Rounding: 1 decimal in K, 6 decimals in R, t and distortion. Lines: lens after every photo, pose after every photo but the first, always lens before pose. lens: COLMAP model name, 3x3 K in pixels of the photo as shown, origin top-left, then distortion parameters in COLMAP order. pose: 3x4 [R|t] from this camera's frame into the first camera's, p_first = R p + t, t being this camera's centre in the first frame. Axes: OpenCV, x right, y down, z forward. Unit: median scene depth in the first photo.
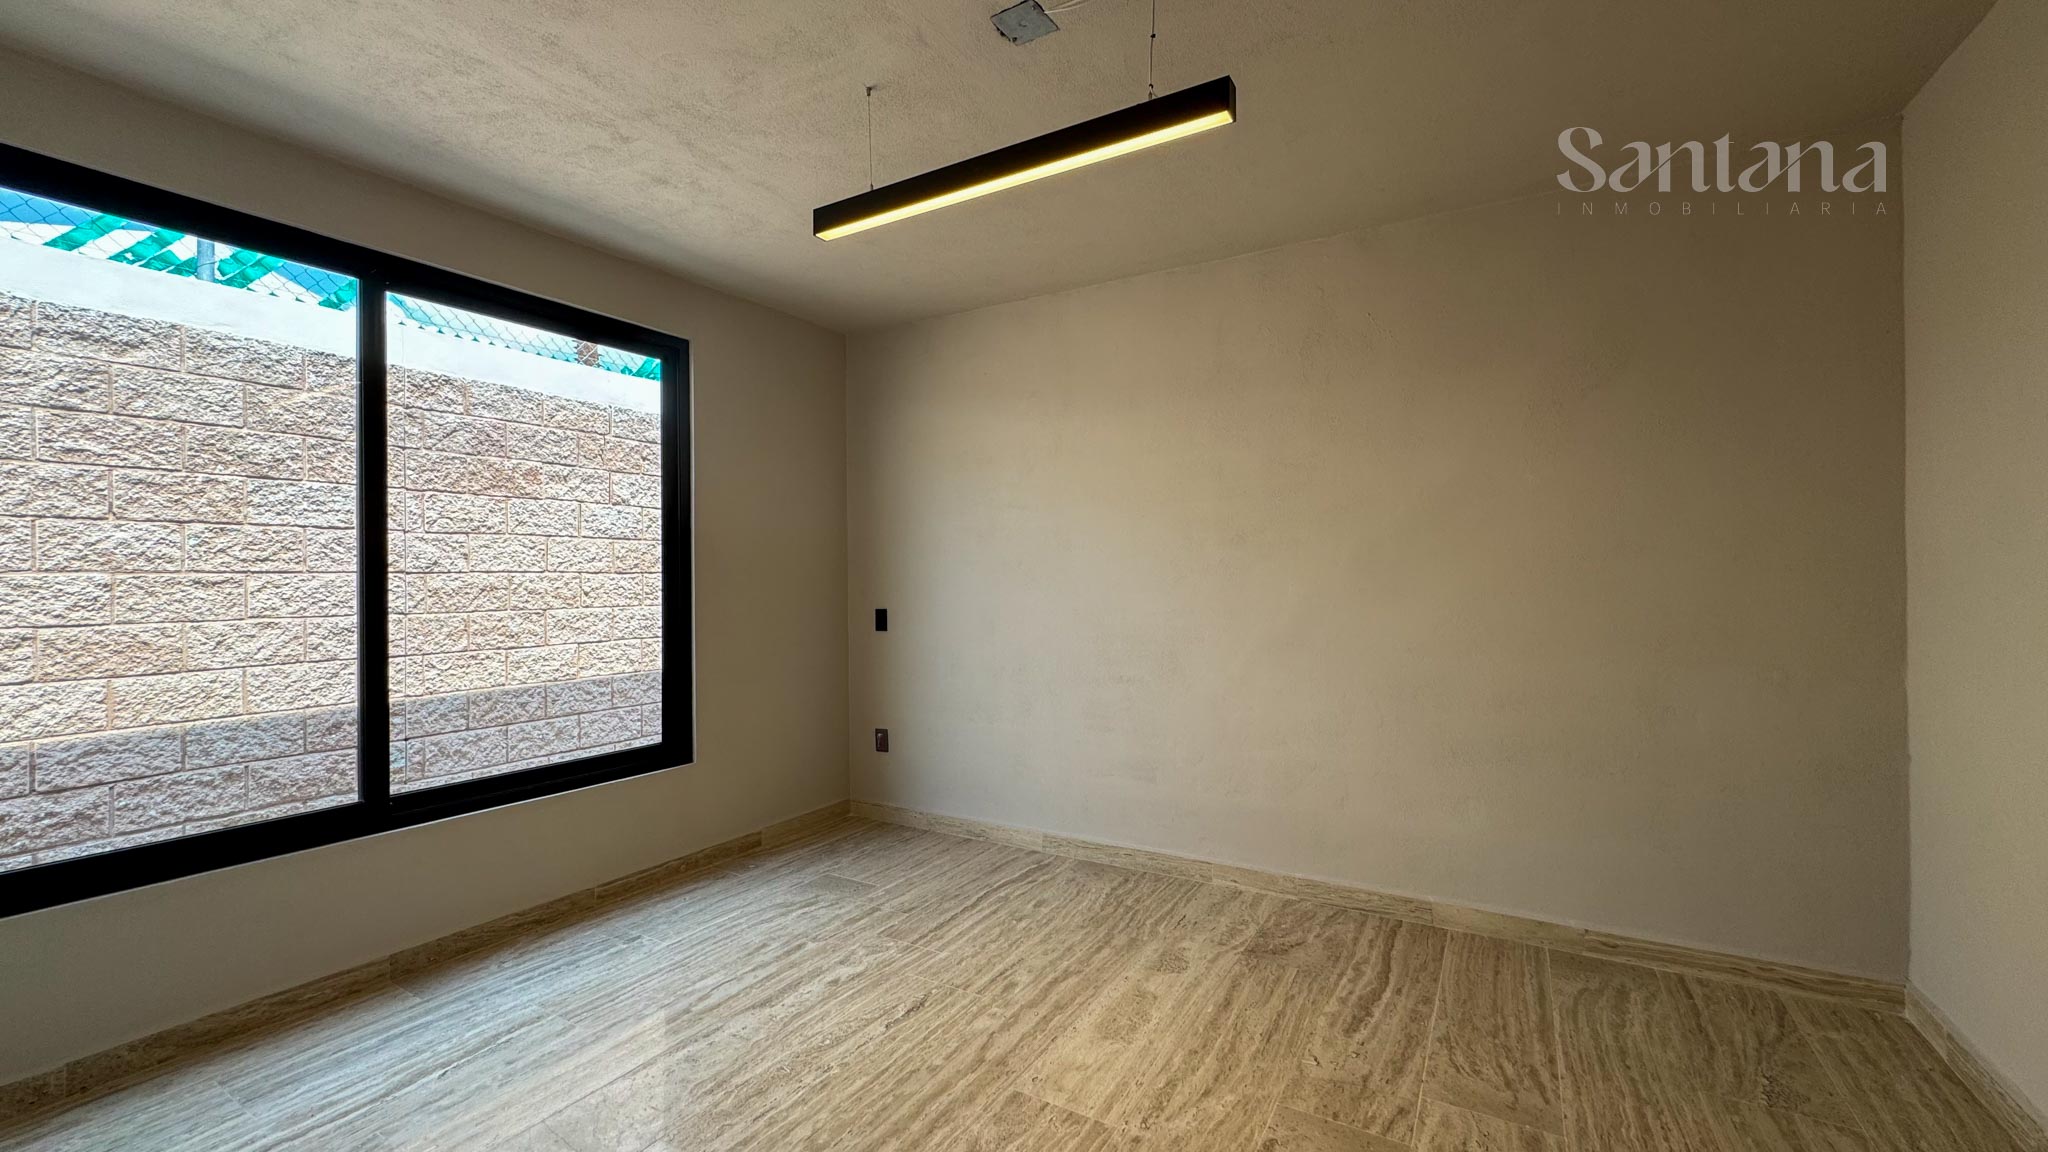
lens RADIAL K [[817.9, 0, 1025.4], [0, 817.9, 572.8], [0, 0, 1]] dist [-0.005502, 0.000713]
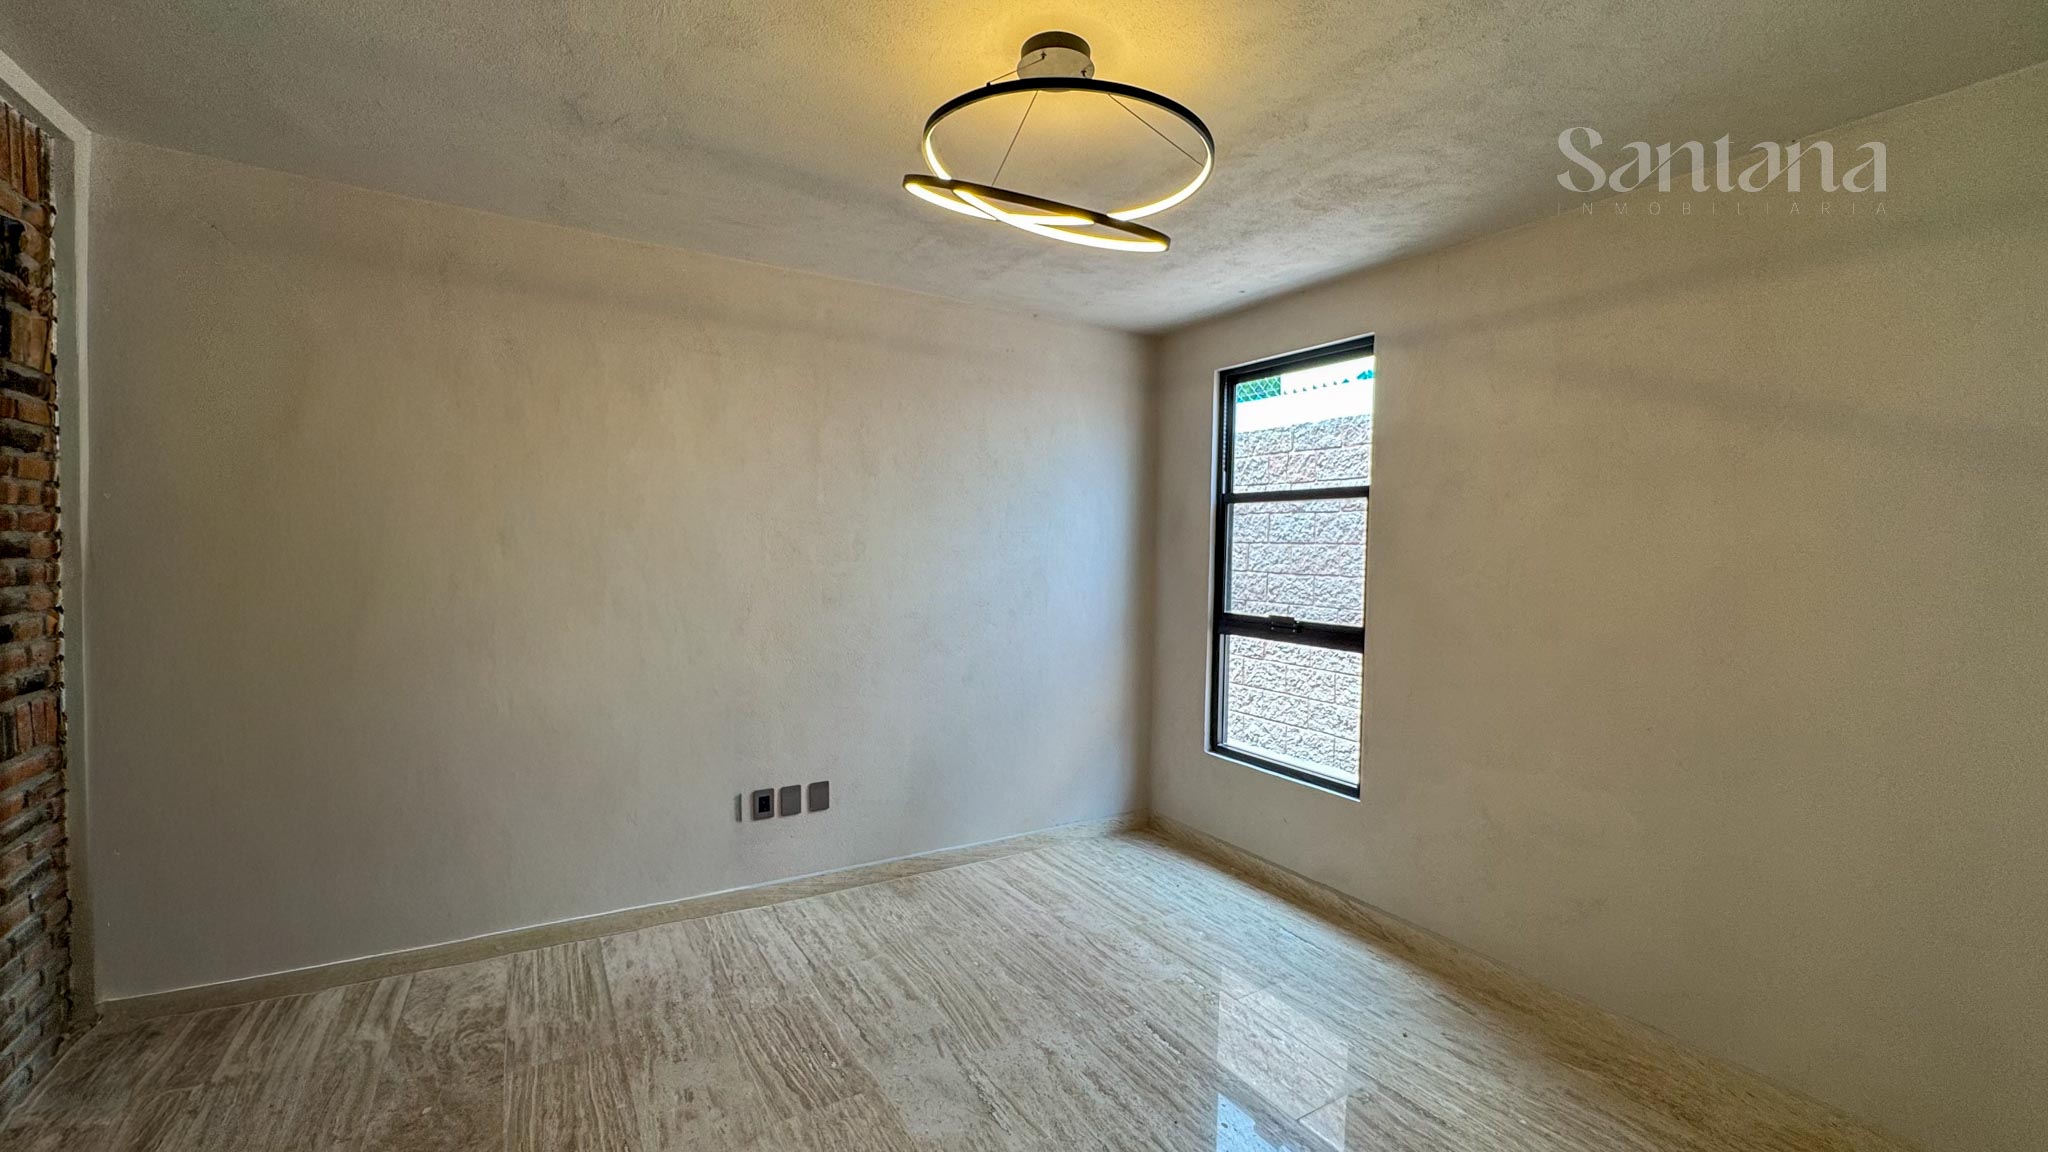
lens RADIAL K [[817.9, 0, 1024.4], [0, 817.9, 574.7], [0, 0, 1]] dist [-0.005502, 0.000713]
pose [[-0.480636, 0.024007, -0.876591, 0.667861], [-0.012006, 0.999351, 0.033953, -0.032918], [0.876838, 0.026844, -0.480036, 1.240514]]
